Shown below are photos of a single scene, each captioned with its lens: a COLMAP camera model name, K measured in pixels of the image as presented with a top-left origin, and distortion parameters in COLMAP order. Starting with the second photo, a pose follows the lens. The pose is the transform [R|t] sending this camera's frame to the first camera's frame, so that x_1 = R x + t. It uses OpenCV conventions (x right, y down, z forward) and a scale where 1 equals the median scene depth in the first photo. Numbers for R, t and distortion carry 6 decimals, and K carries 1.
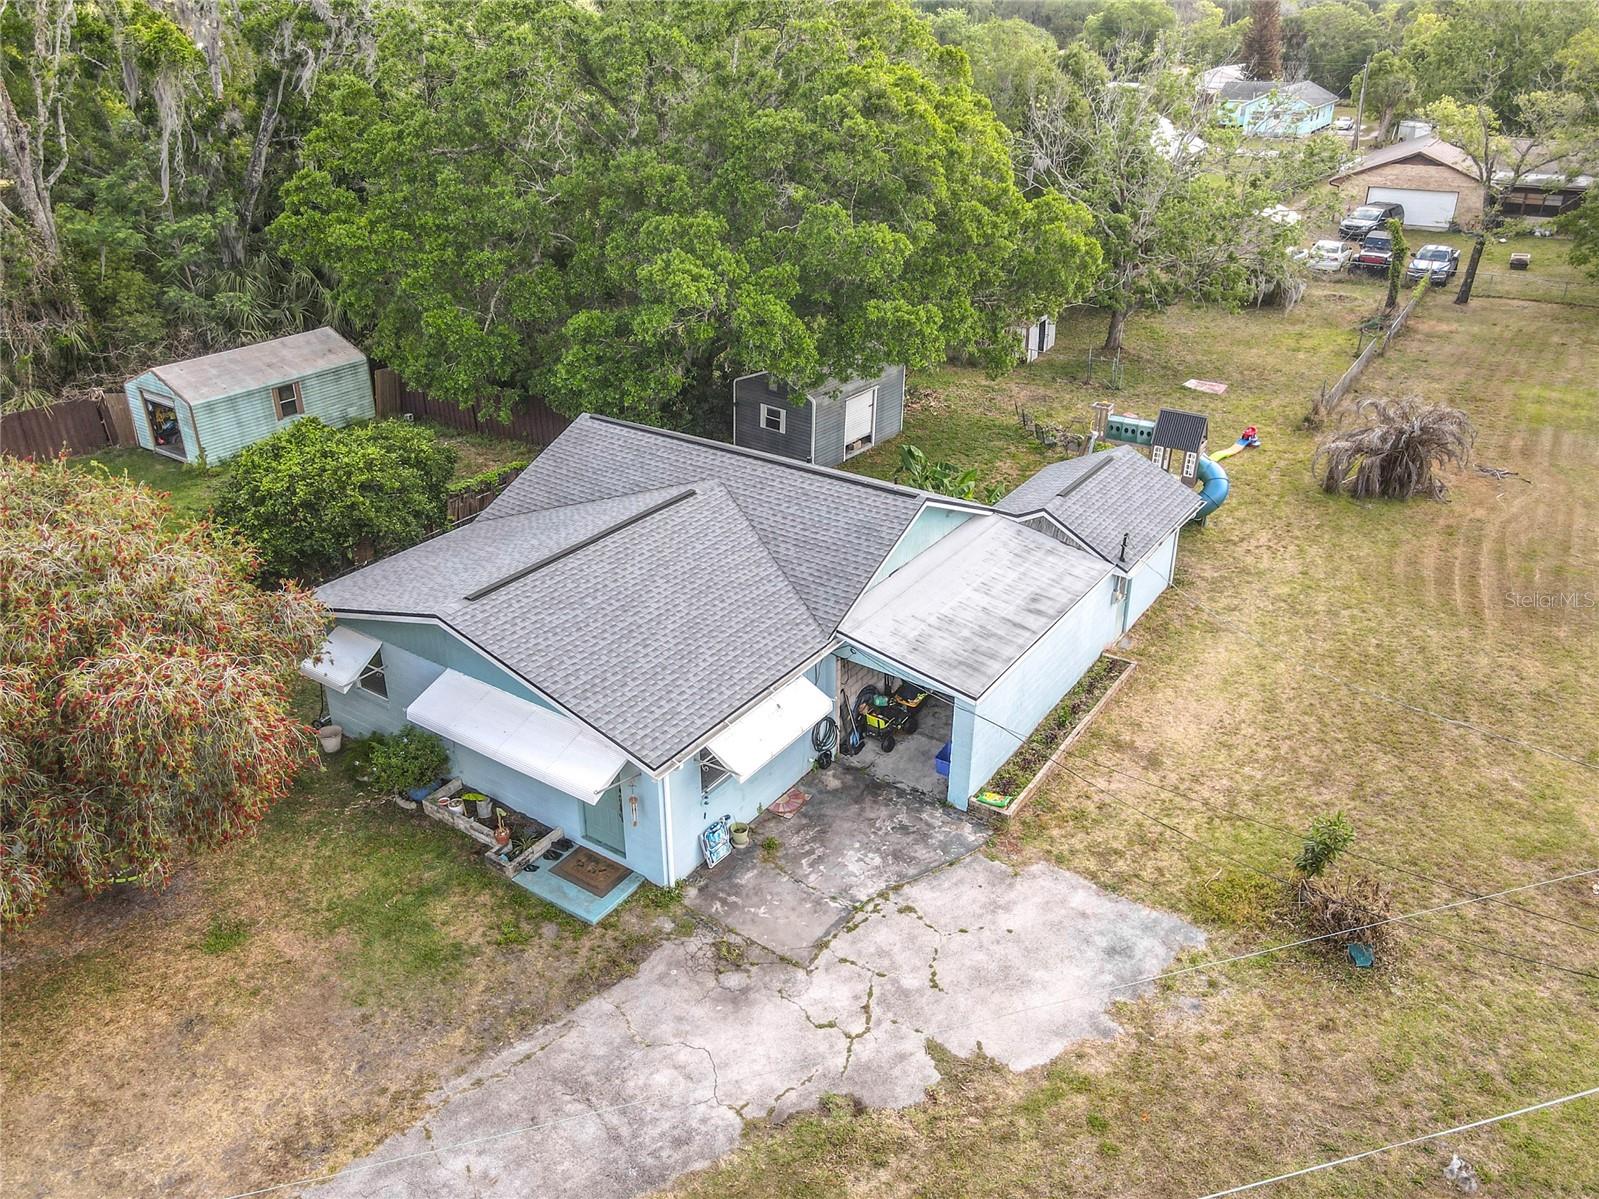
lens RADIAL K [[1160.5, 0, 799.5], [0, 1160.5, 599.5], [0, 0, 1]] dist [0.005278, 0.007346]
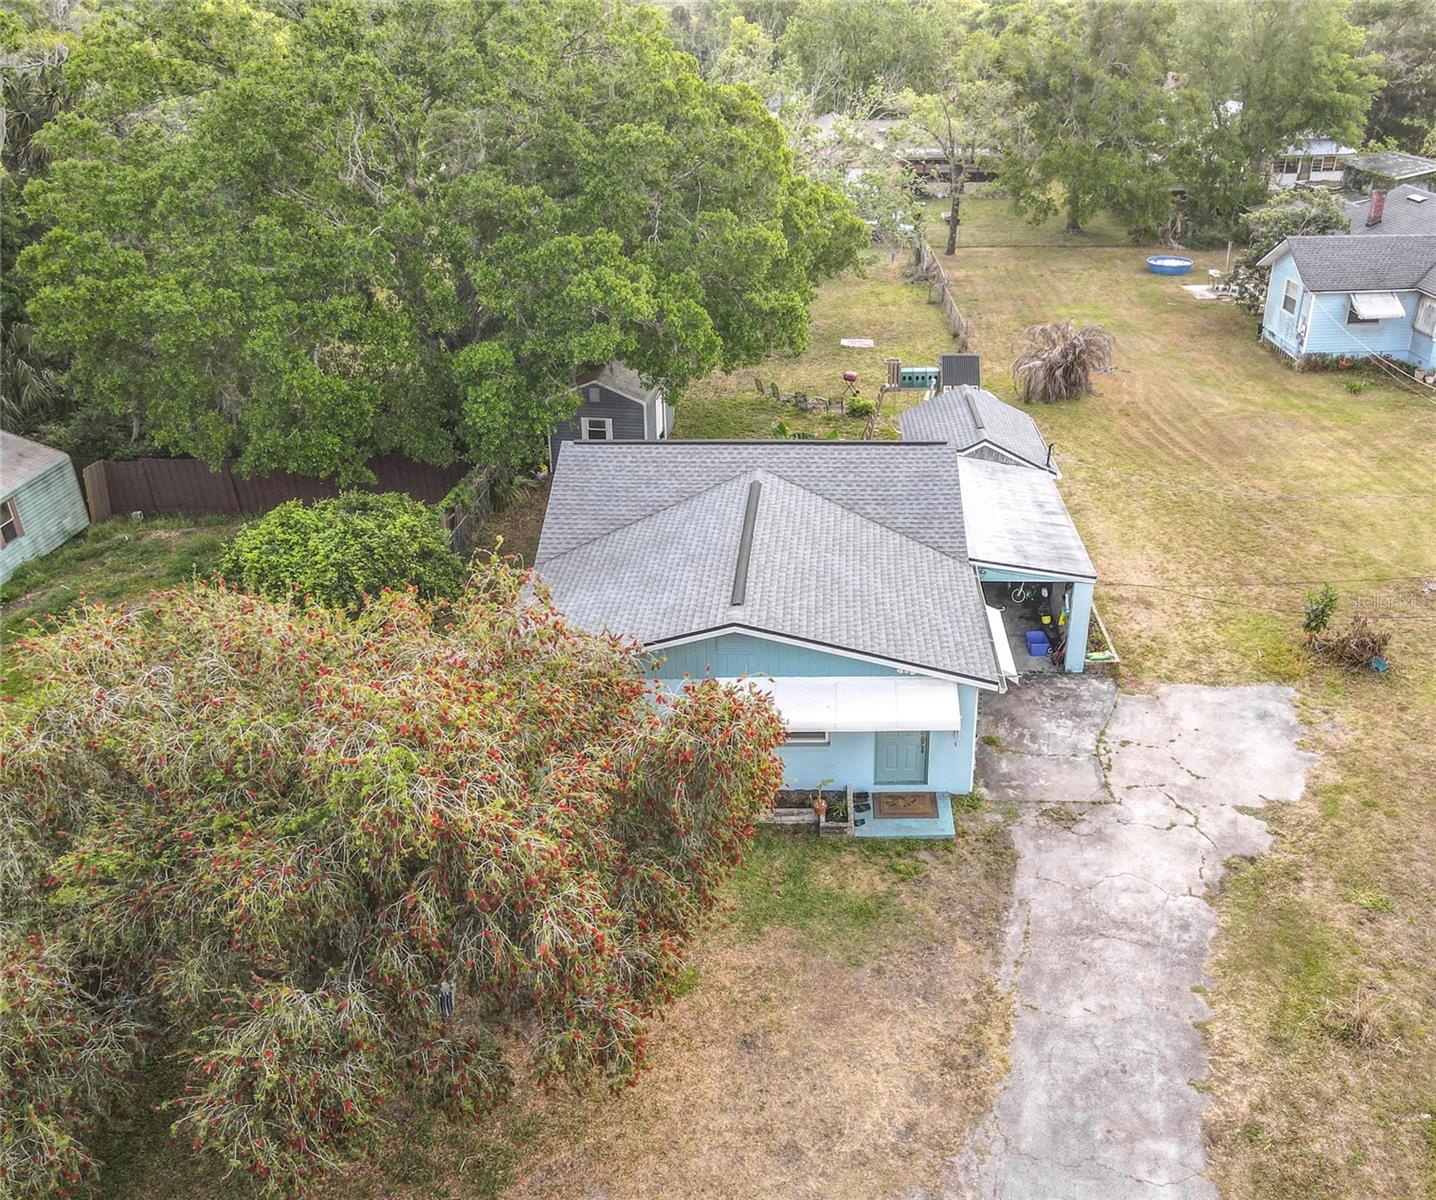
lens RADIAL K [[1148.8, 0, 808.3], [0, 1148.8, 640.8], [0, 0, 1]] dist [0.006109, 0.006330]
pose [[0.831555, -0.275380, 0.482371, -0.694634], [0.258630, 0.960523, 0.102502, -0.055137], [-0.491555, 0.039519, 0.869949, 0.057364]]
